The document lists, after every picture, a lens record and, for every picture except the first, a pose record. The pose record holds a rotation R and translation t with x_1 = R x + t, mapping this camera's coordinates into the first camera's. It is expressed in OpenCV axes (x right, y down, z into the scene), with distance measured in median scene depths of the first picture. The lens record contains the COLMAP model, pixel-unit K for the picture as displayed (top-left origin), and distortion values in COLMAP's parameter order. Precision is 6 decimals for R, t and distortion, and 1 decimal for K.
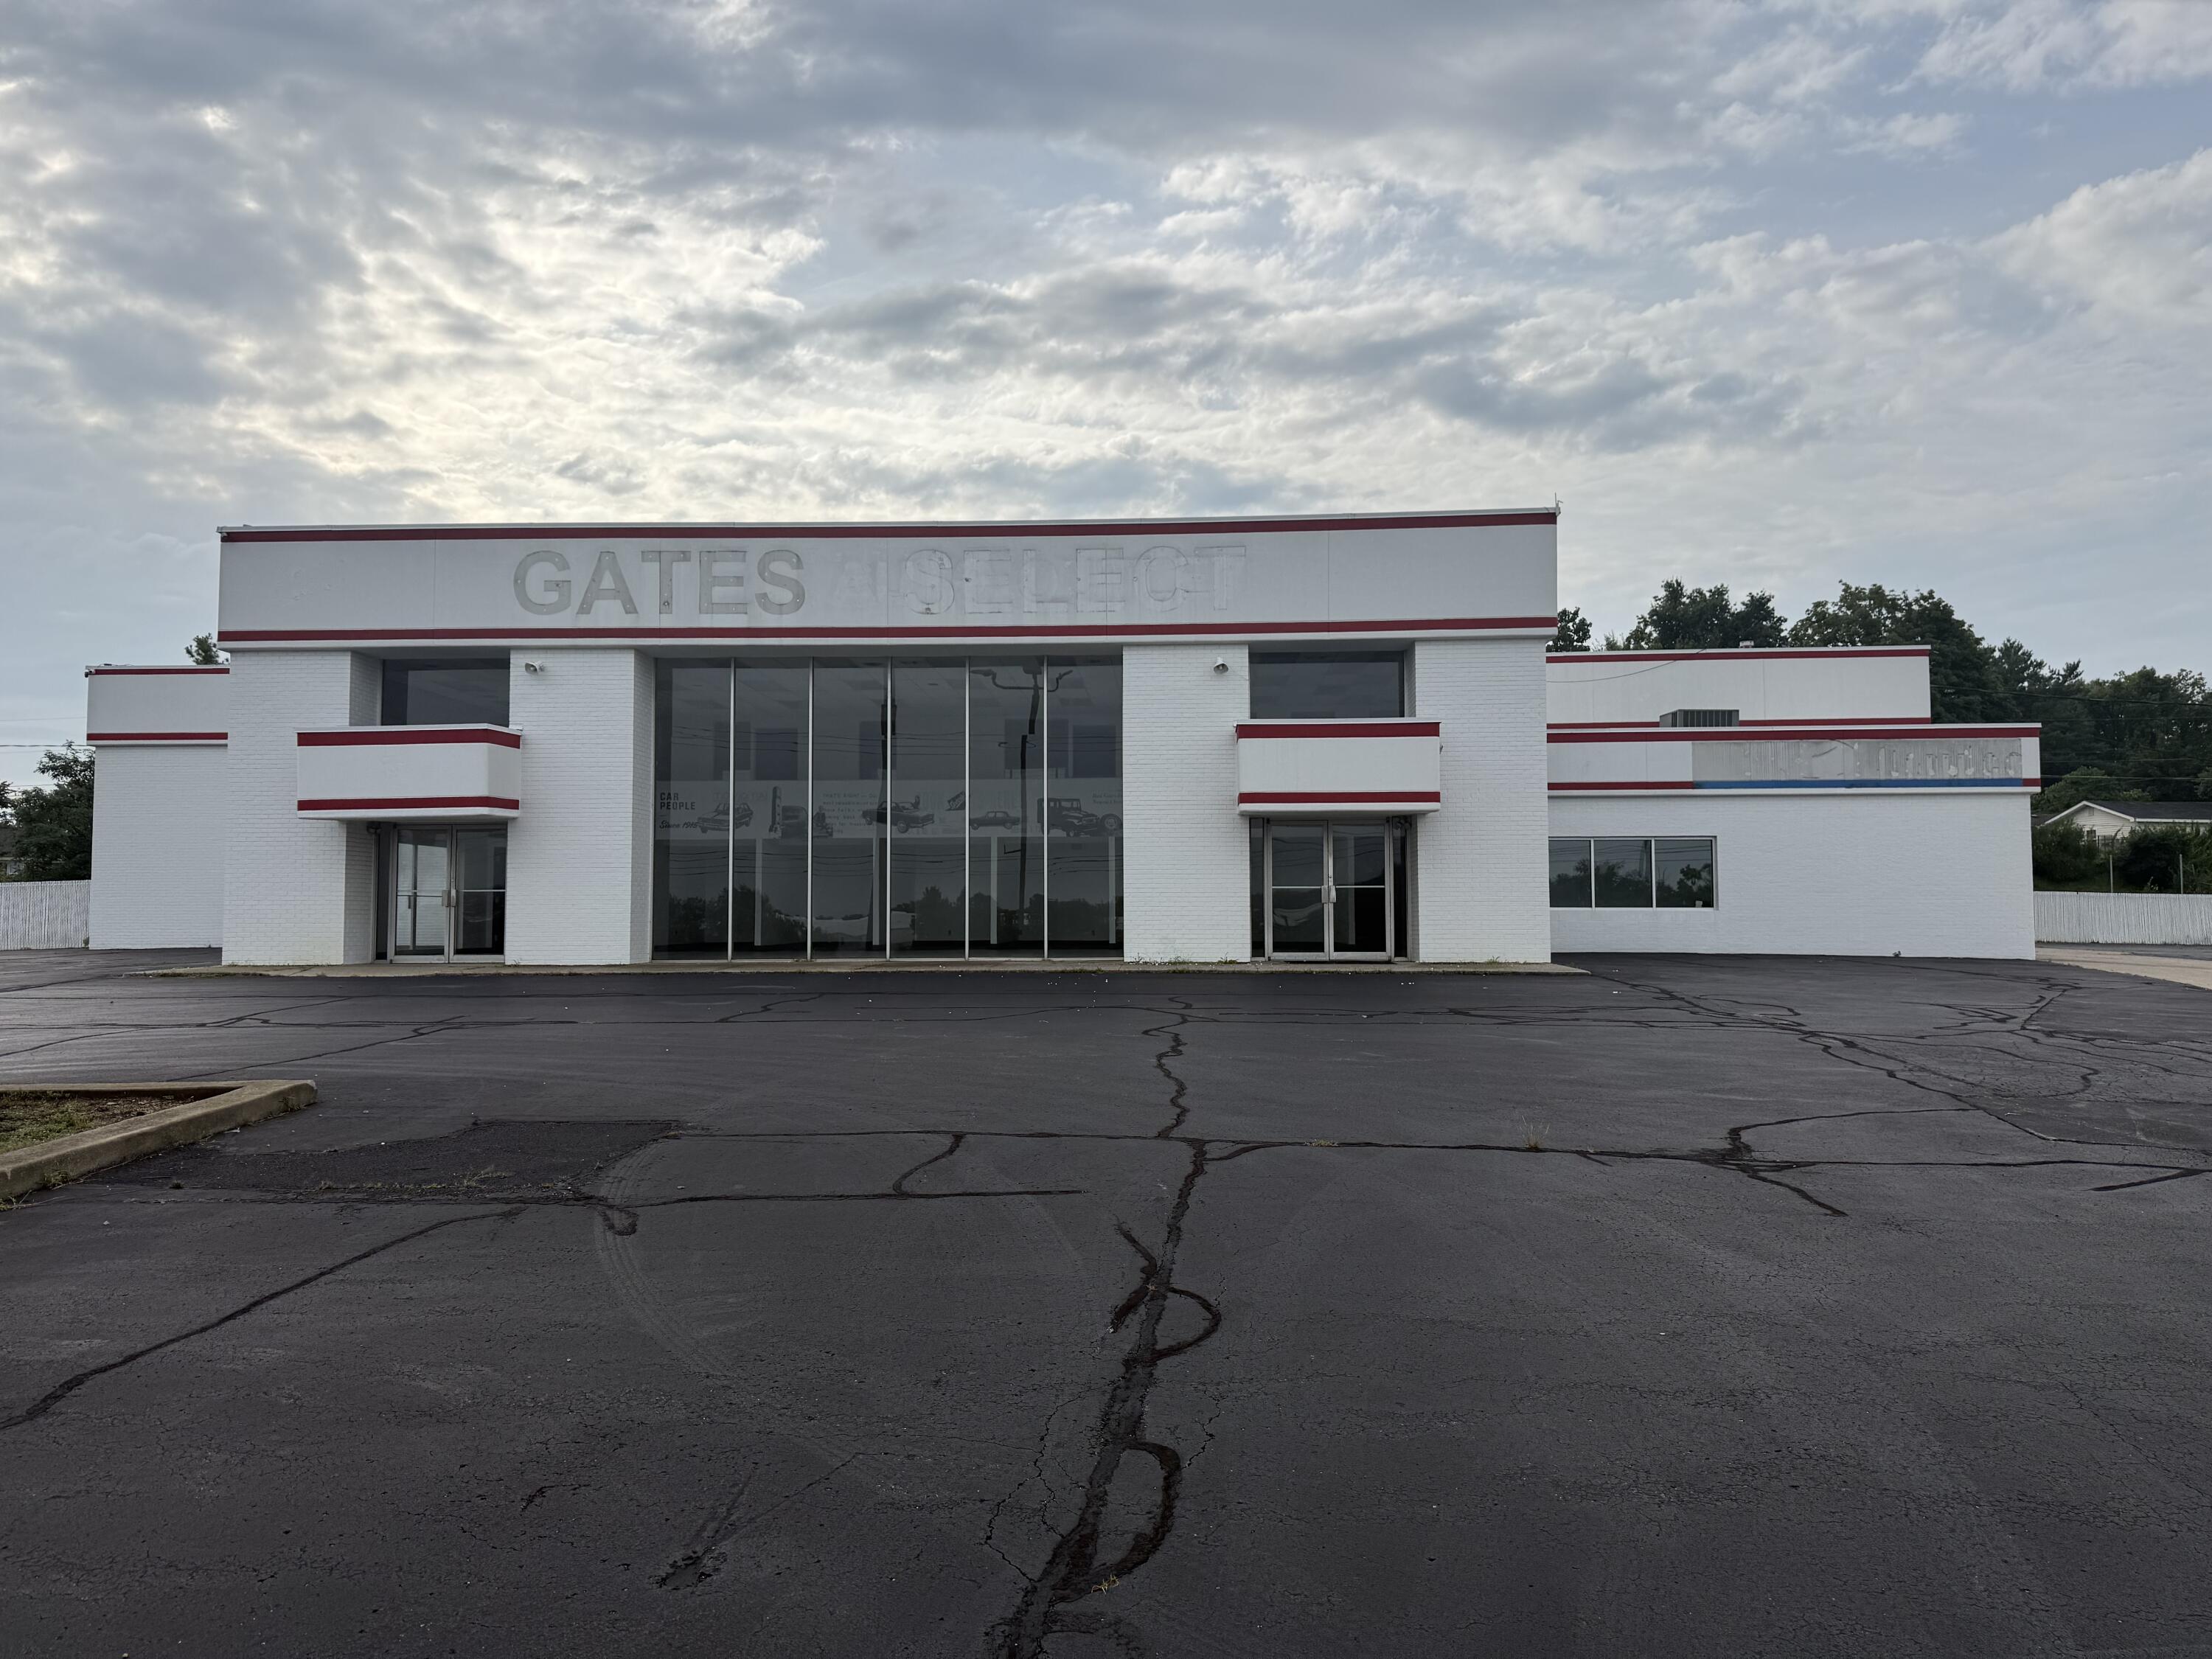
lens RADIAL K [[1546.5, 0, 1119.7], [0, 1546.5, 812.3], [0, 0, 1]] dist [0.052281, -0.020776]
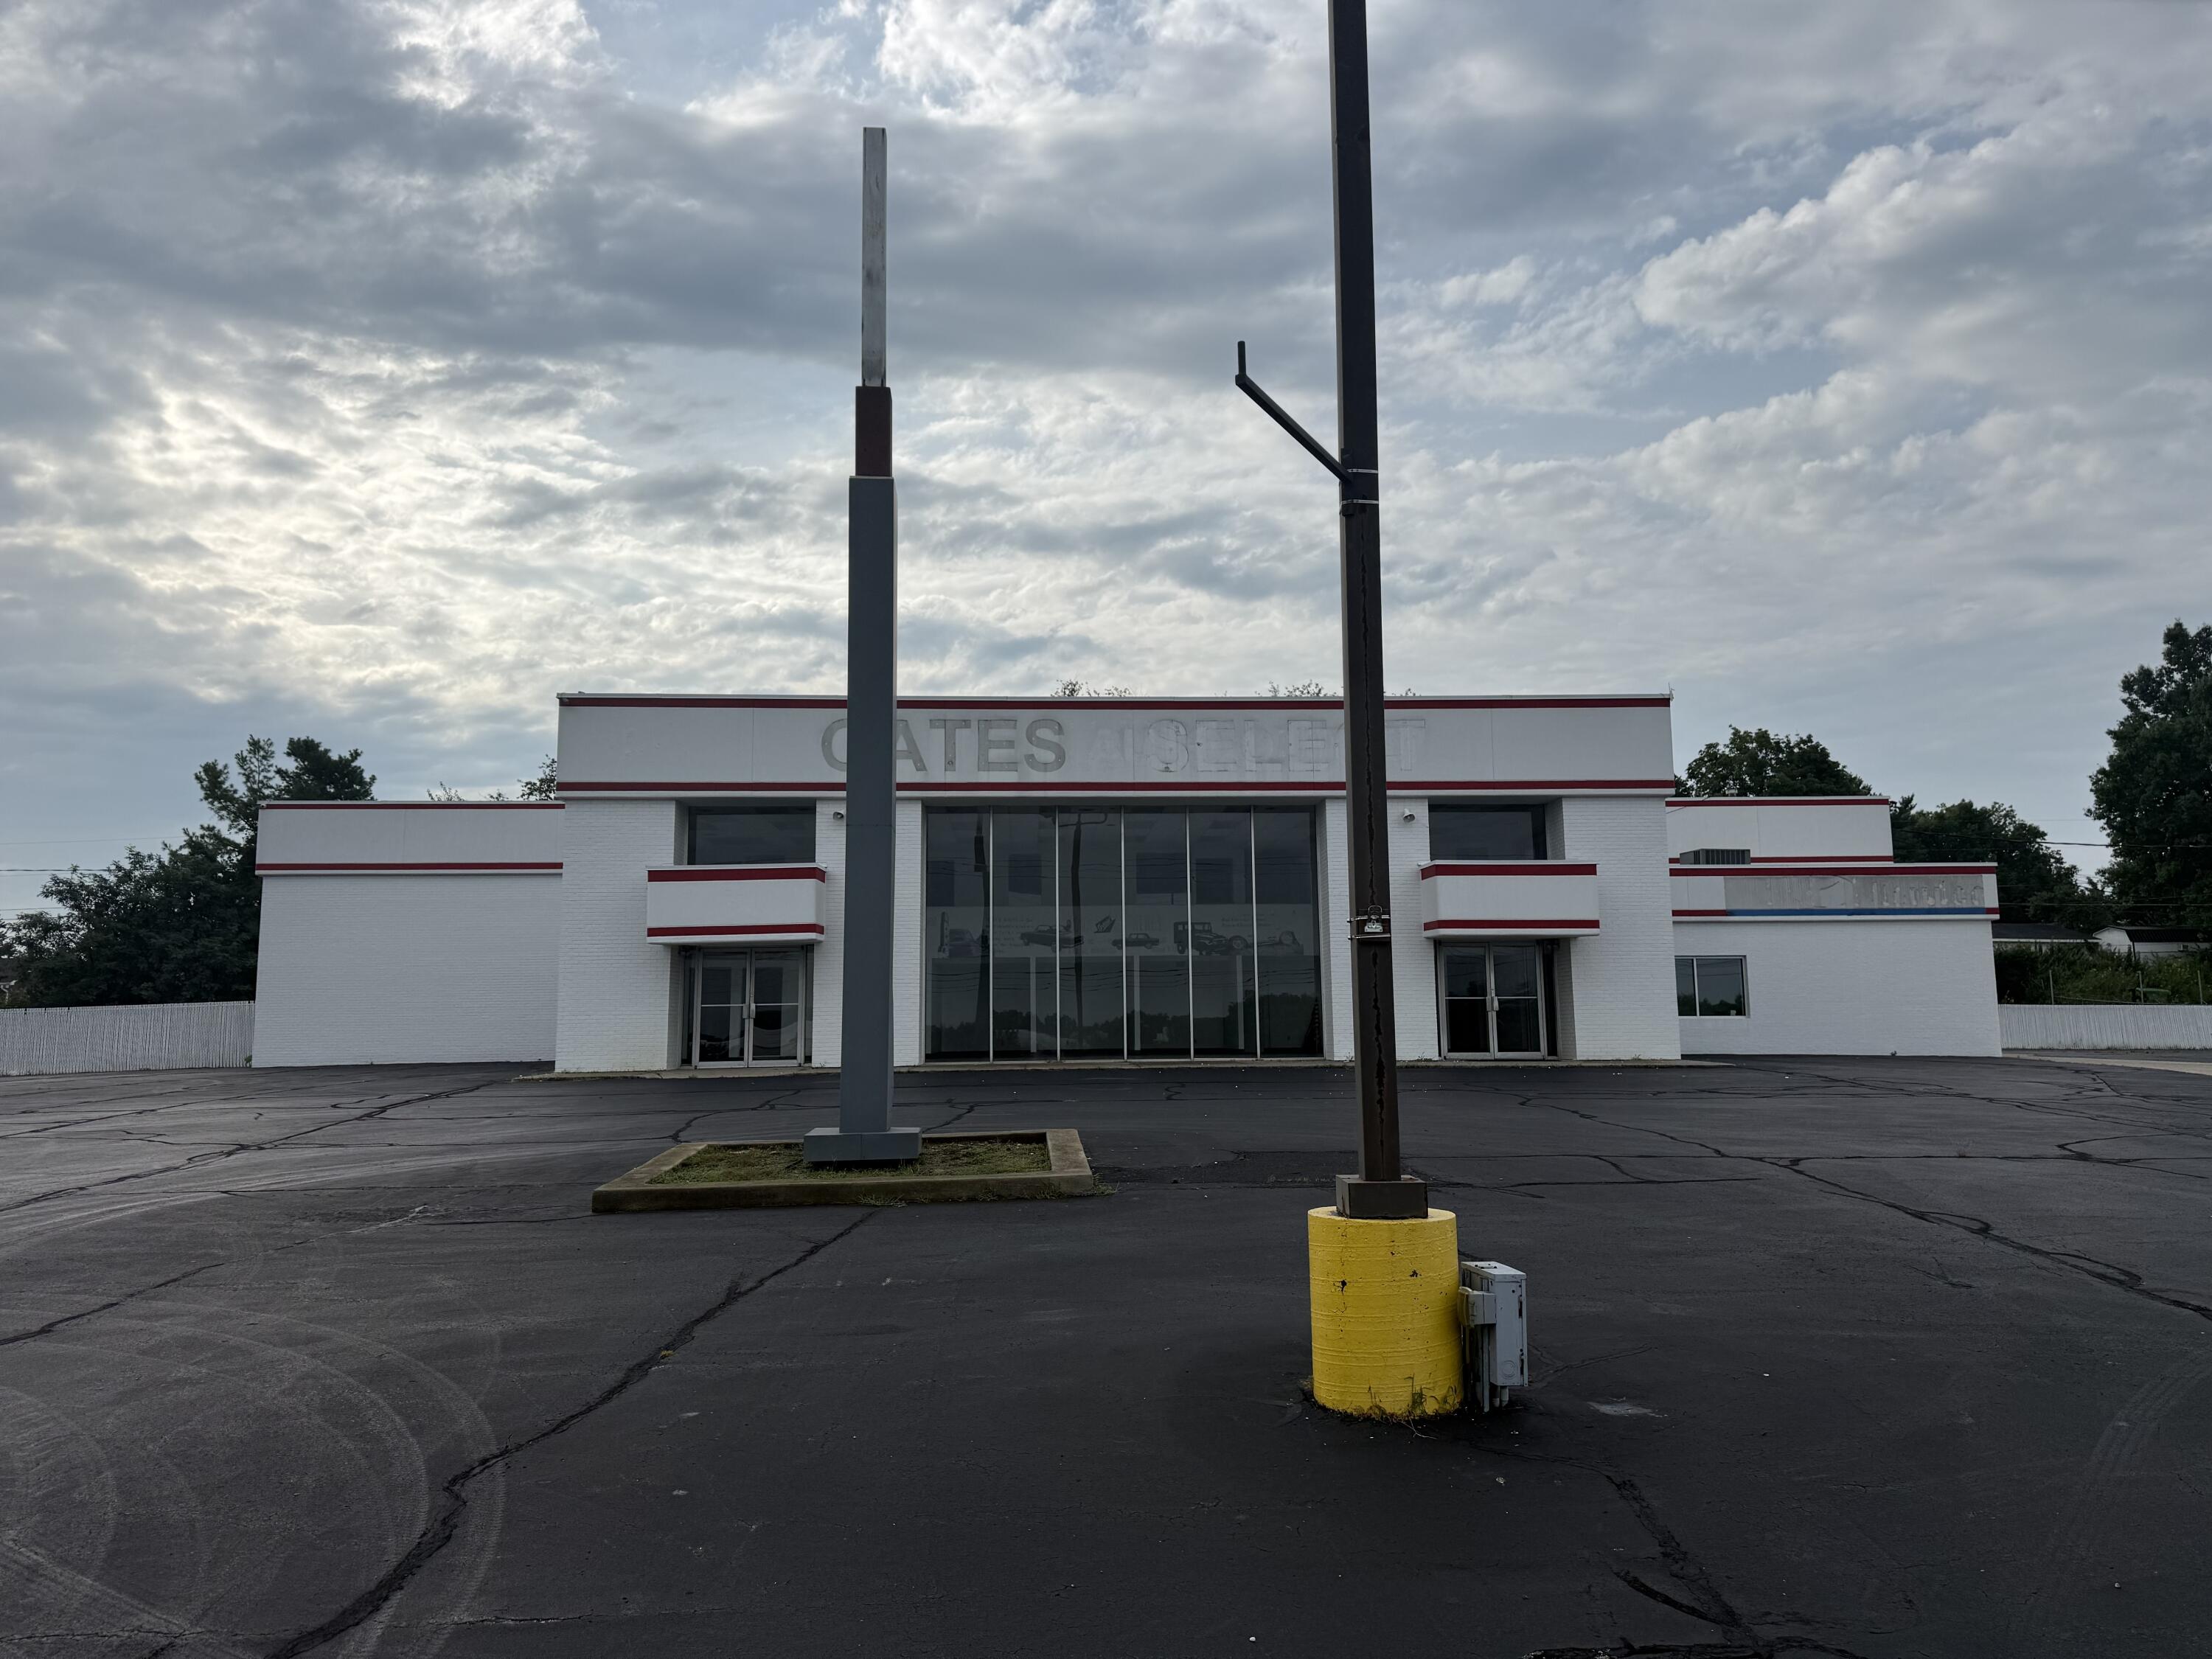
lens RADIAL K [[1546.5, 0, 1095.6], [0, 1546.5, 790.3], [0, 0, 1]] dist [0.052281, -0.020776]
pose [[0.995706, 0.007189, 0.092289, -0.279654], [0.001101, 0.995990, -0.089460, -0.005275], [-0.092562, 0.089177, 0.991705, -0.187172]]
